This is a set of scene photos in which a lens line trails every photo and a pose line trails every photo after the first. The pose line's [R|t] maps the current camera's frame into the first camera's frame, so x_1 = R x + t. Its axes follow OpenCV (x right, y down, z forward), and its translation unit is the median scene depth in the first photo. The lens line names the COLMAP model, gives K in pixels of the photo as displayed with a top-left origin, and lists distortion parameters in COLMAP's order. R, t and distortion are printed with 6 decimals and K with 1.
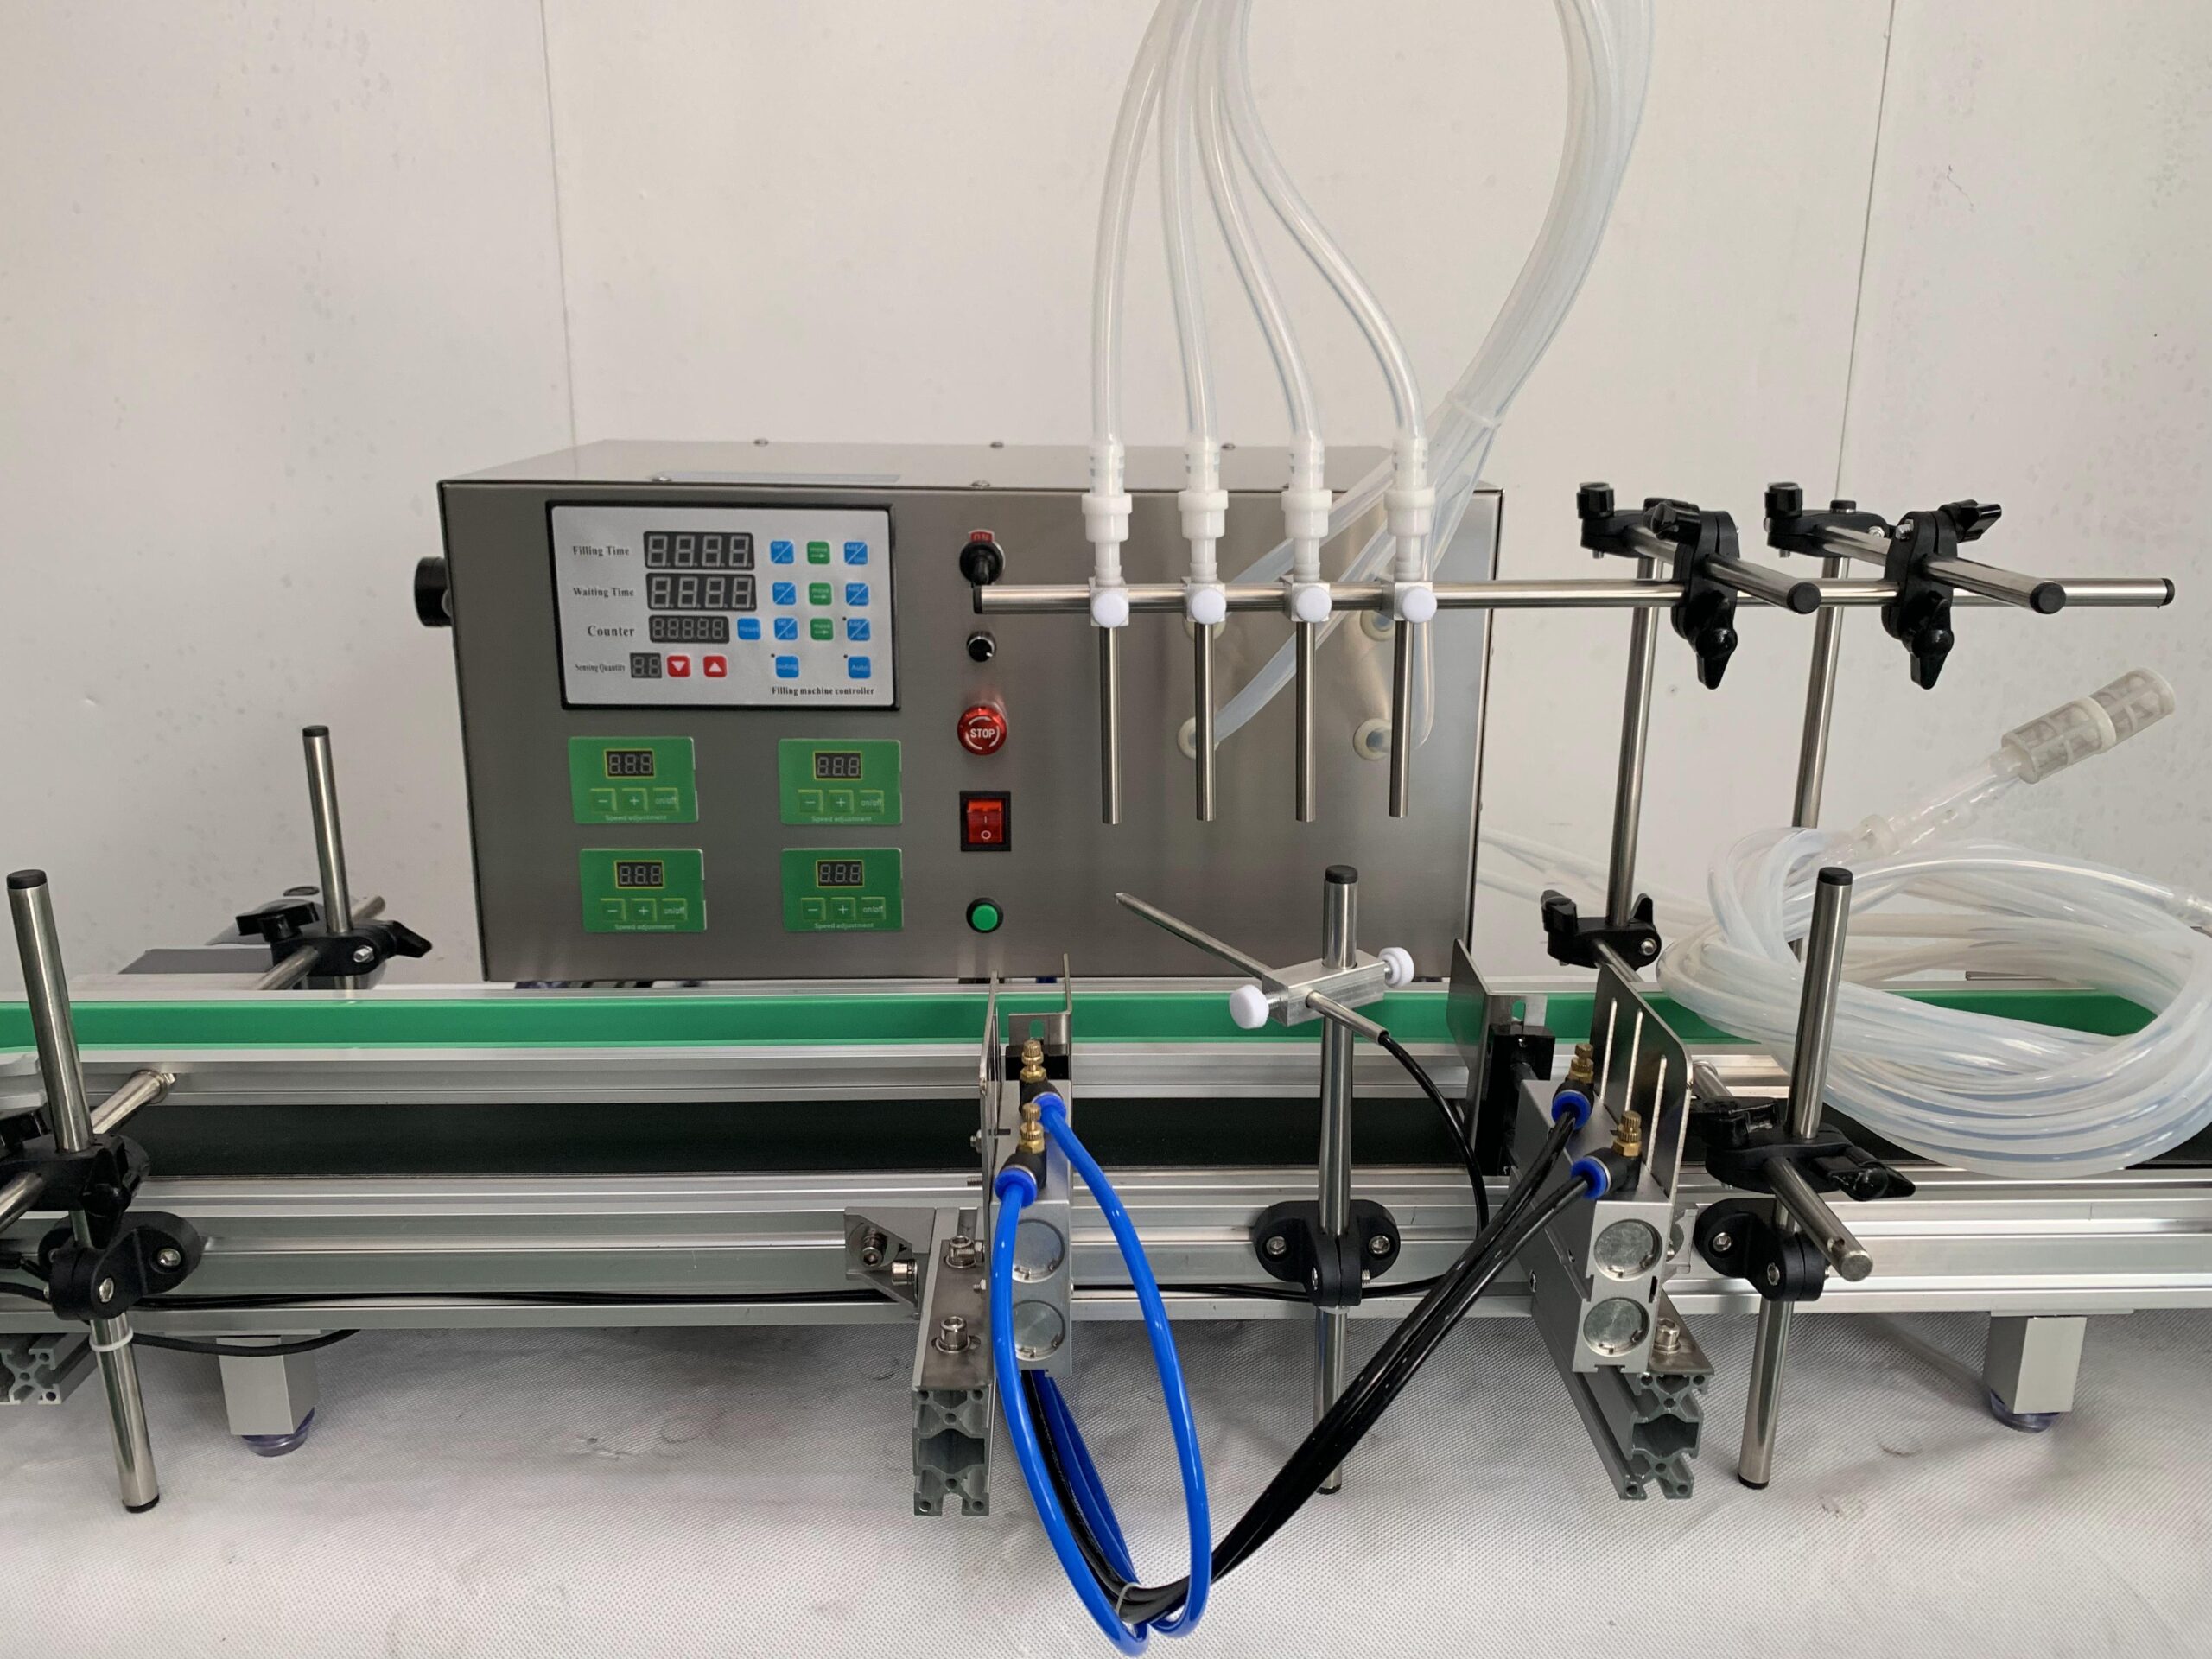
lens RADIAL K [[1701.6, 0, 1117.4], [0, 1701.6, 822.2], [0, 0, 1]] dist [0.021443, -0.026695]
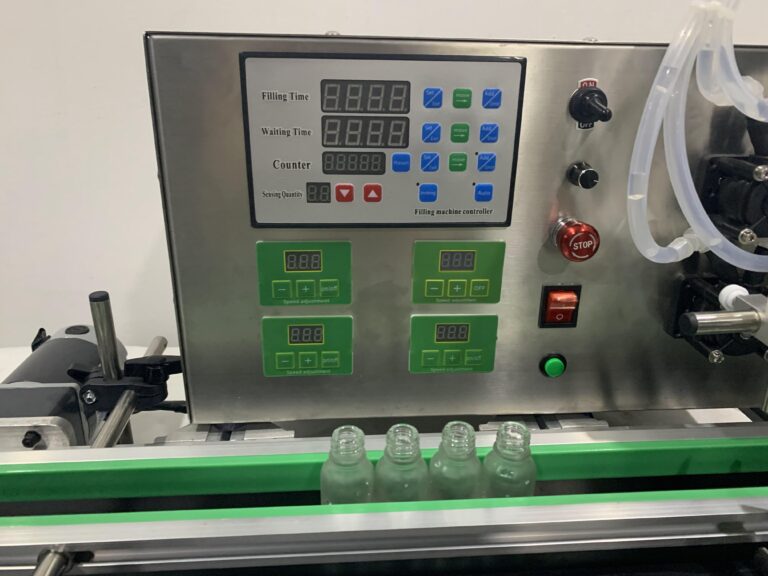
lens RADIAL K [[590.8, 0, 383.9], [0, 590.8, 294.2], [0, 0, 1]] dist [0.021443, -0.026695]
pose [[0.999663, -0.007414, 0.024882, -0.240978], [0.004613, 0.993831, 0.110807, -0.065969], [-0.025550, -0.110655, 0.993530, 0.560681]]
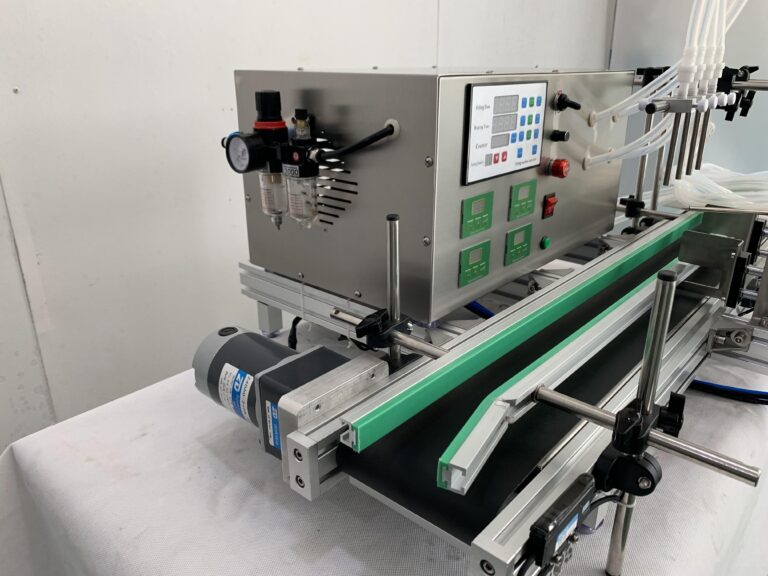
lens RADIAL K [[590.8, 0, 387.7], [0, 590.8, 280.3], [0, 0, 1]] dist [0.021443, -0.026695]
pose [[0.689989, -0.262878, 0.674396, -0.930802], [0.204493, 0.964559, 0.166762, -0.096265], [-0.694333, 0.022845, 0.719291, 0.545246]]
